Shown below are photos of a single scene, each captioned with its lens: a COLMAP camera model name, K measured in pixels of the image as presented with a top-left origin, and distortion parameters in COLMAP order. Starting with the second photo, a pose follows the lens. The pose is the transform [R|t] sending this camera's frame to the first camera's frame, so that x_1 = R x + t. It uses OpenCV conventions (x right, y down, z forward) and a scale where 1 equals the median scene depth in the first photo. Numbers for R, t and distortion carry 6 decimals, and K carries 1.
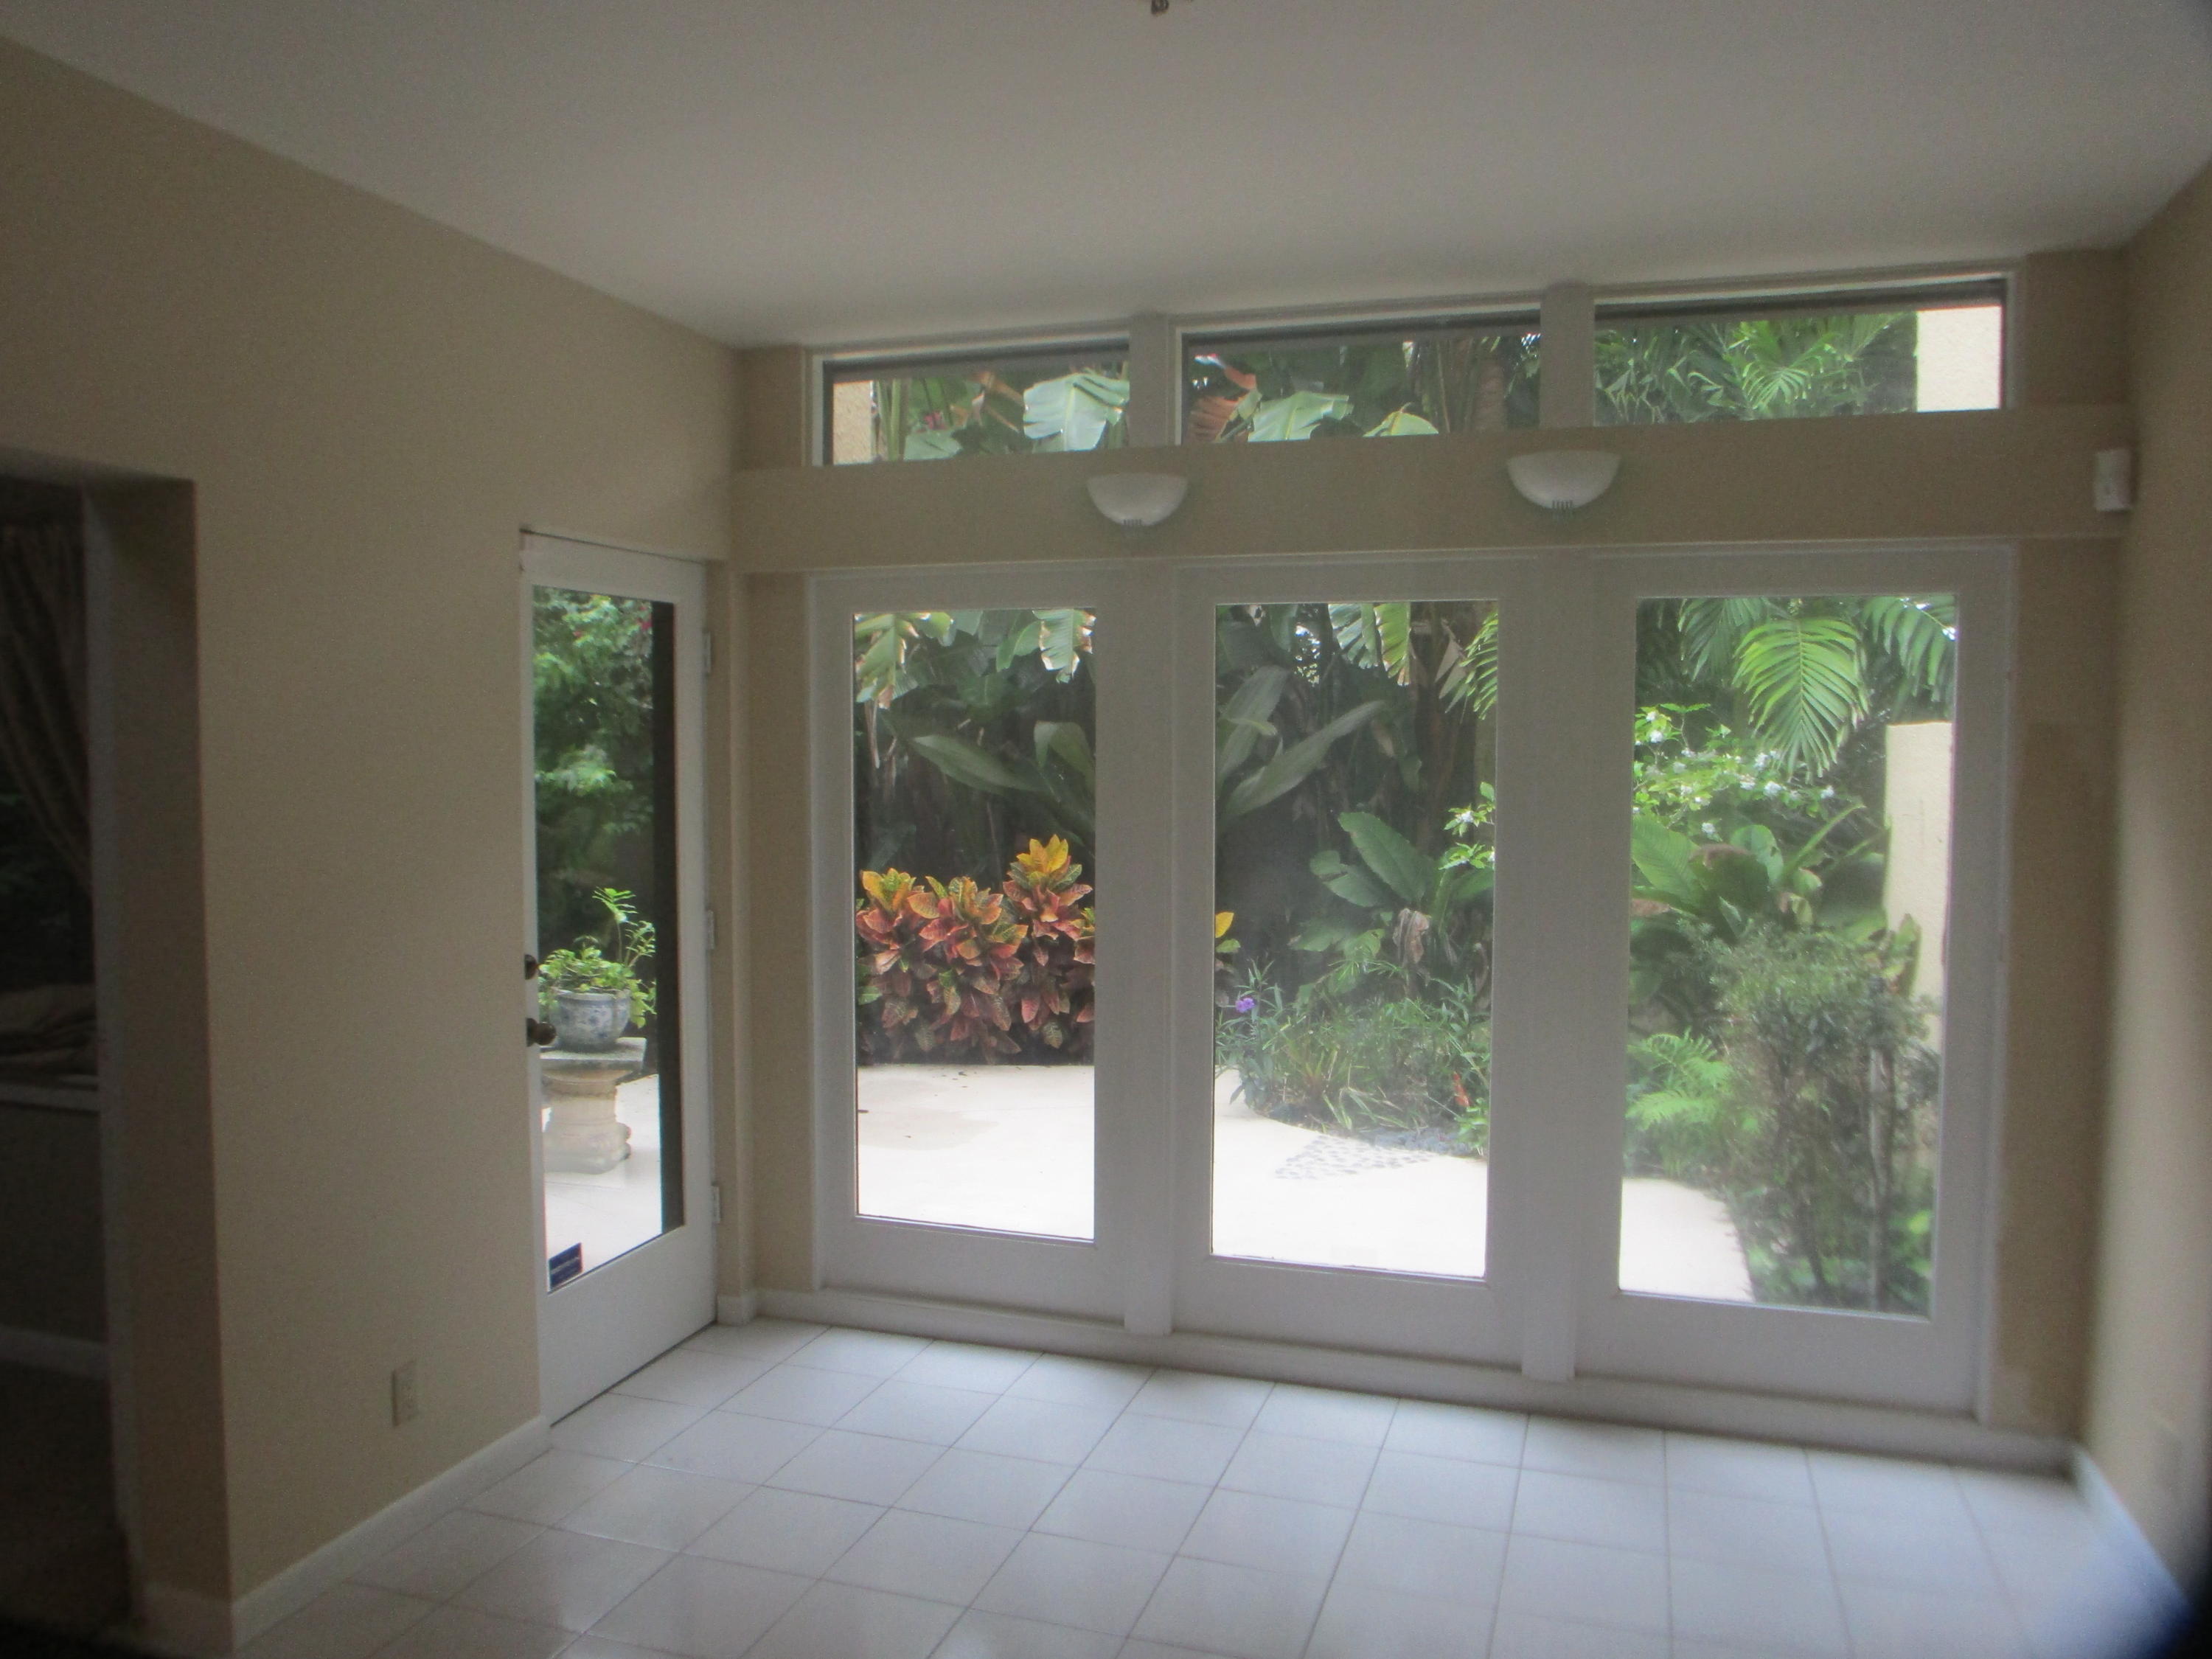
lens RADIAL K [[1666.3, 0, 1106.8], [0, 1666.3, 829.1], [0, 0, 1]] dist [0.000747, 0.000008]
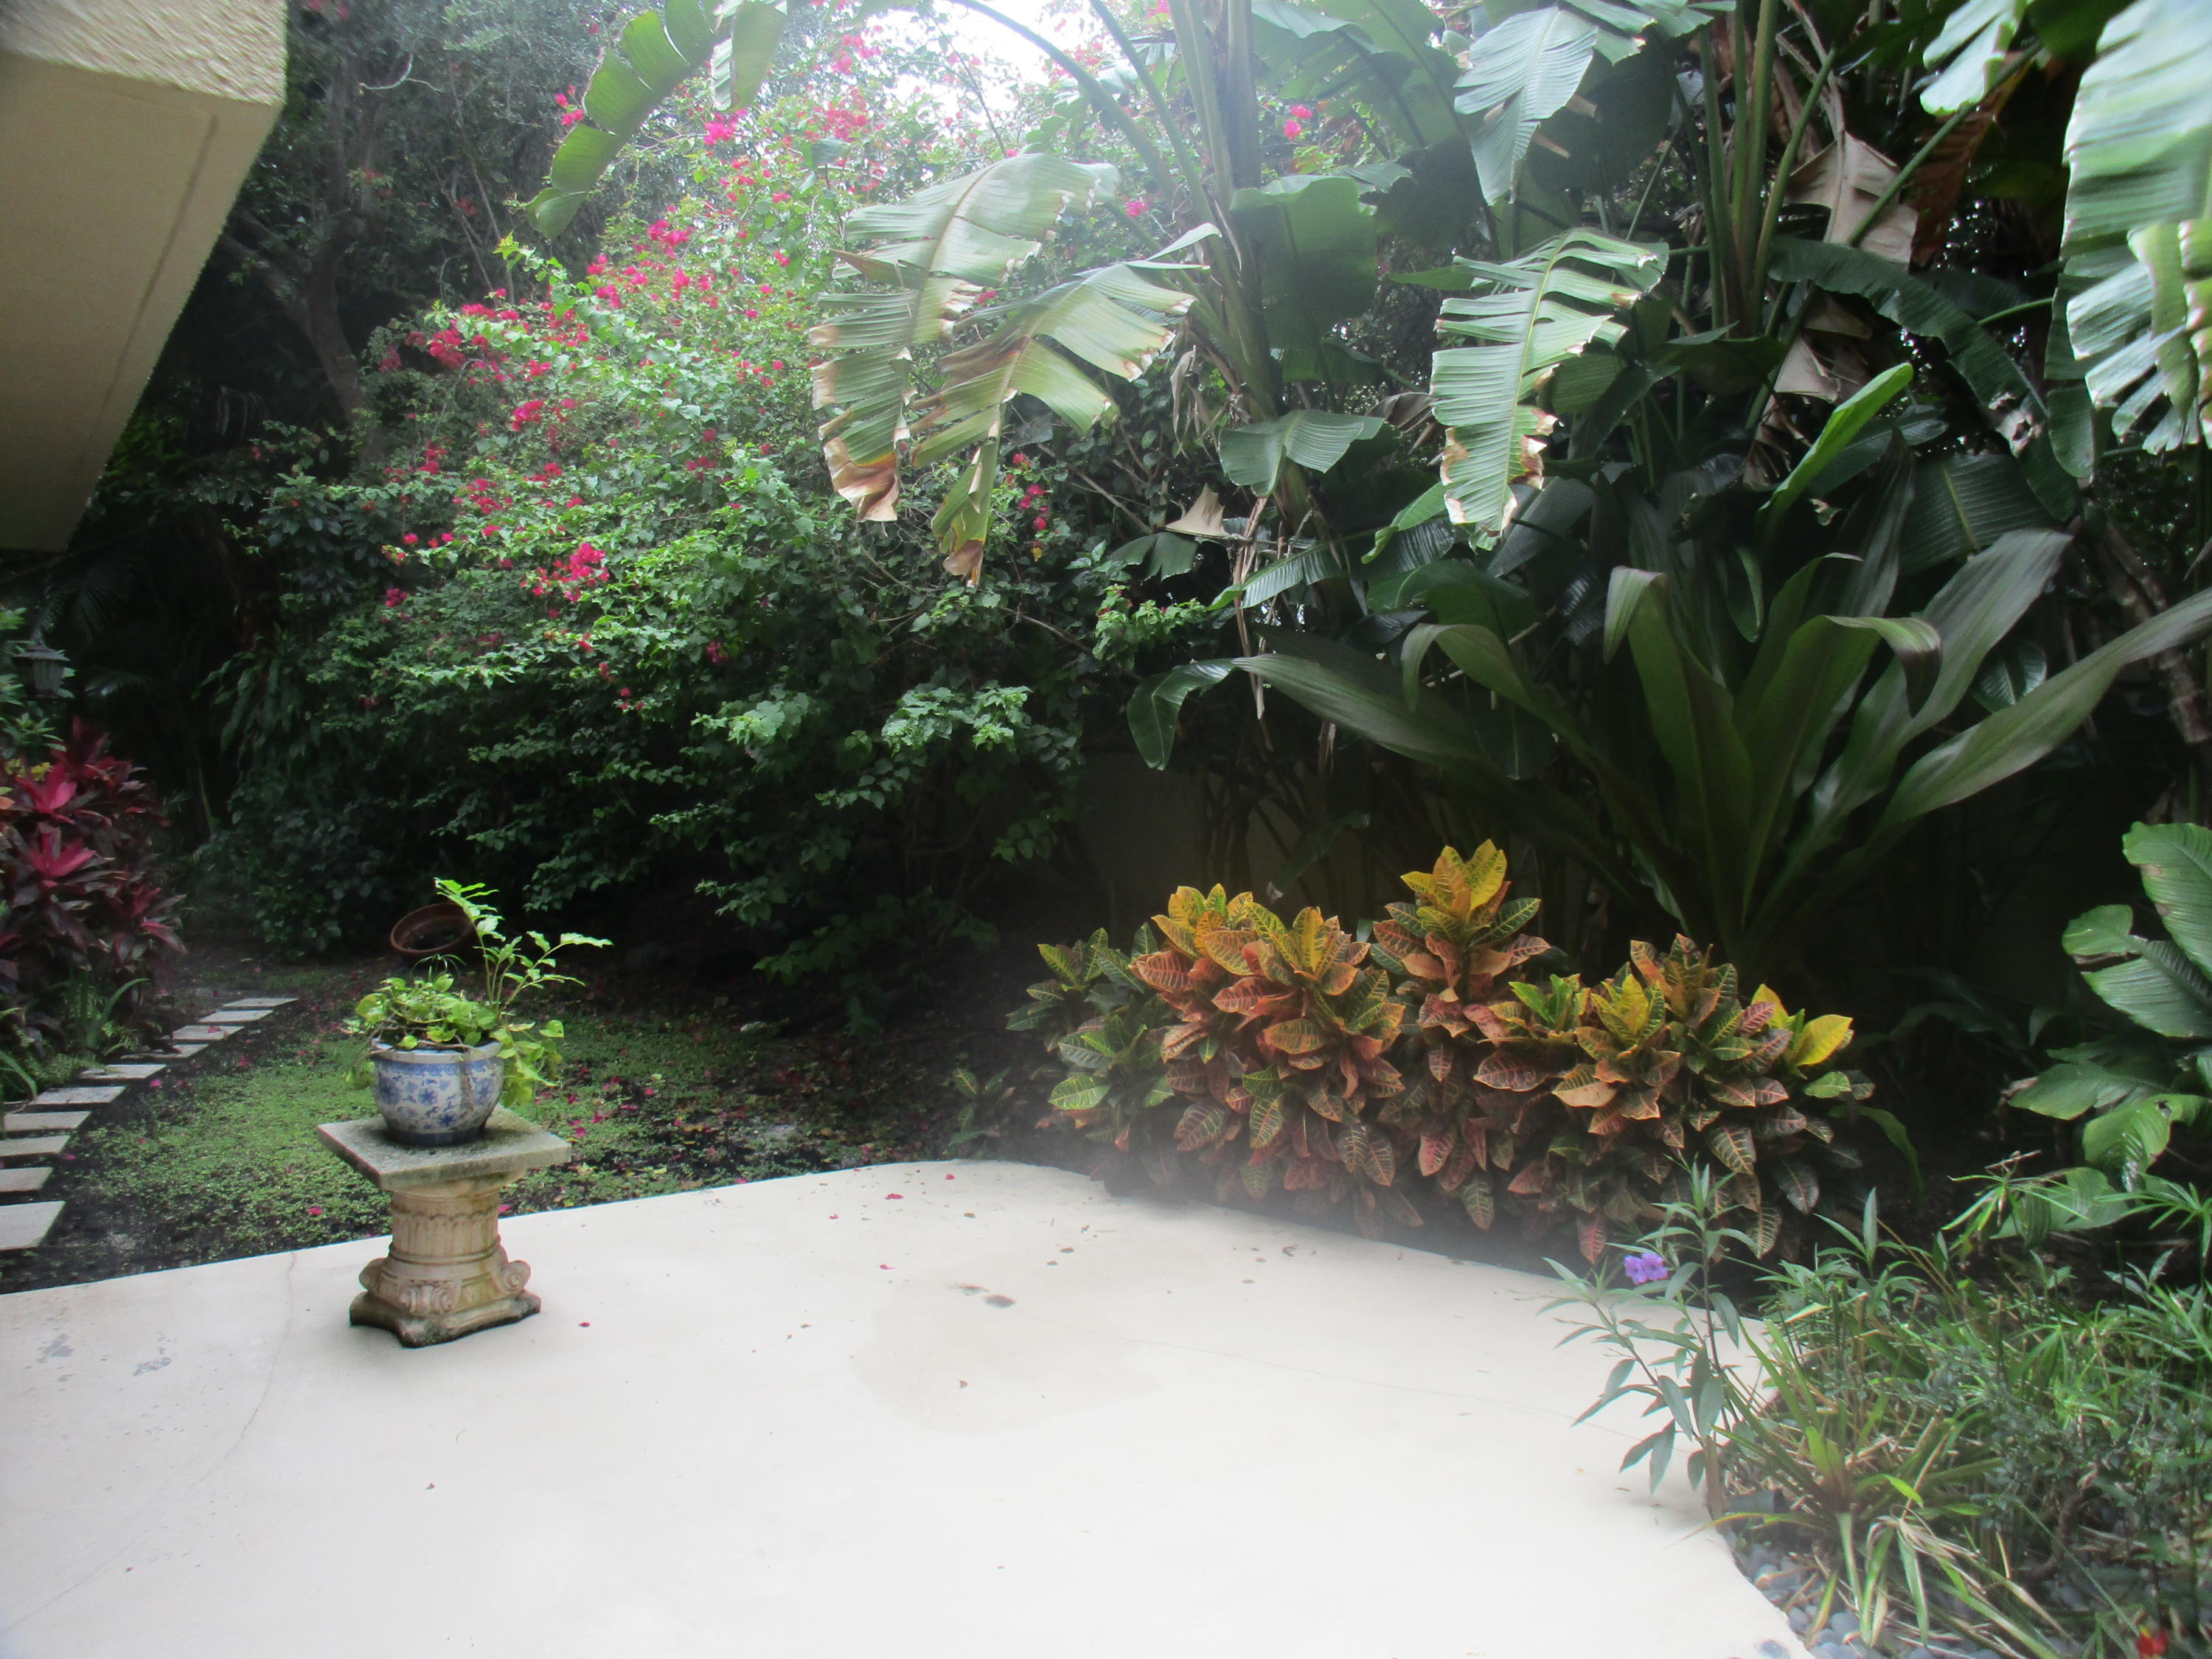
lens RADIAL K [[1540.7, 0, 1087.1], [0, 1540.7, 892.0], [0, 0, 1]] dist [-0.025511, 0.004004]
pose [[0.814979, 0.059441, -0.576434, 0.155103], [-0.045983, 0.998222, 0.037923, 0.006868], [0.577663, -0.004400, 0.816263, 0.529875]]
